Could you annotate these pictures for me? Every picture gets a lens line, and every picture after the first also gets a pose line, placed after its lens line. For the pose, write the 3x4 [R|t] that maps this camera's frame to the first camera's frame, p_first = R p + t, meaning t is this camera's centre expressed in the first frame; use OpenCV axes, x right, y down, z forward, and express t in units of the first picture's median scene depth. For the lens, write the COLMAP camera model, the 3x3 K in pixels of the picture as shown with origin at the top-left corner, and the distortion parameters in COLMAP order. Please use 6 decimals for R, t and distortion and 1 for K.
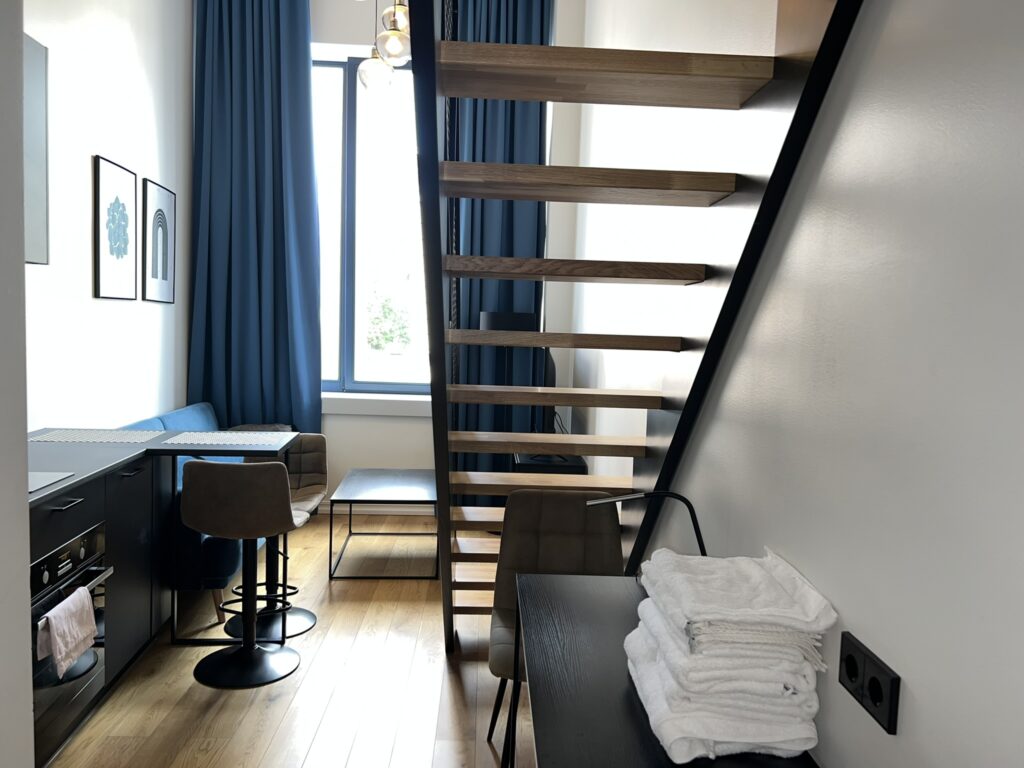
lens RADIAL K [[783.3, 0, 515.6], [0, 783.3, 377.3], [0, 0, 1]] dist [0.066368, -0.053612]
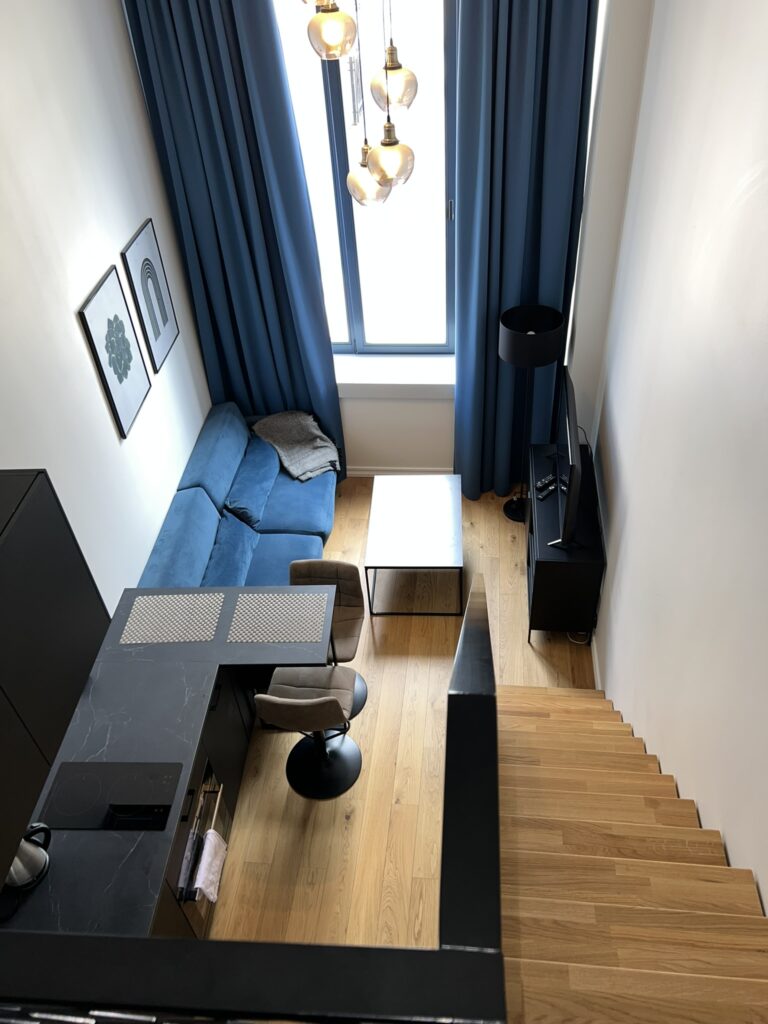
lens RADIAL K [[783.3, 0, 391.1], [0, 783.3, 518.5], [0, 0, 1]] dist [0.066368, -0.053612]
pose [[0.986139, 0.026198, -0.163838, -0.026310], [0.078440, 0.796523, 0.599498, -0.800217], [0.146207, -0.604040, 0.783428, 0.259177]]
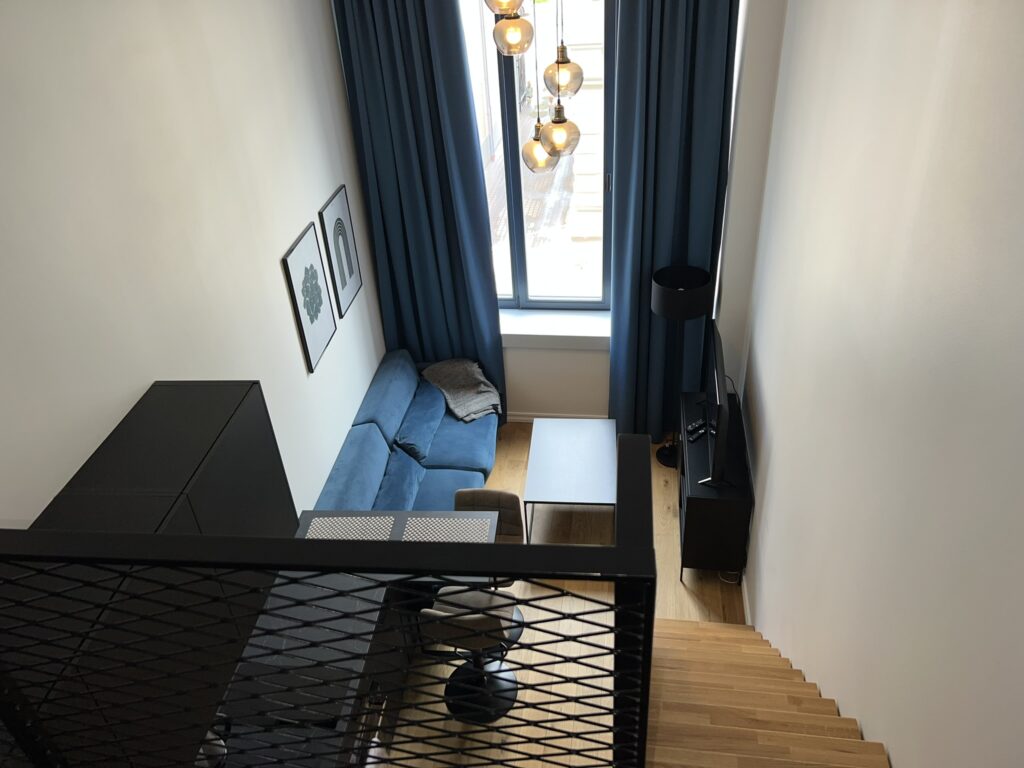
lens RADIAL K [[783.3, 0, 519.4], [0, 783.3, 377.8], [0, 0, 1]] dist [0.066368, -0.053612]
pose [[0.980116, 0.023602, -0.197017, -0.021114], [0.075108, 0.874894, 0.478454, -0.810602], [0.183662, -0.483738, 0.855725, 0.124630]]
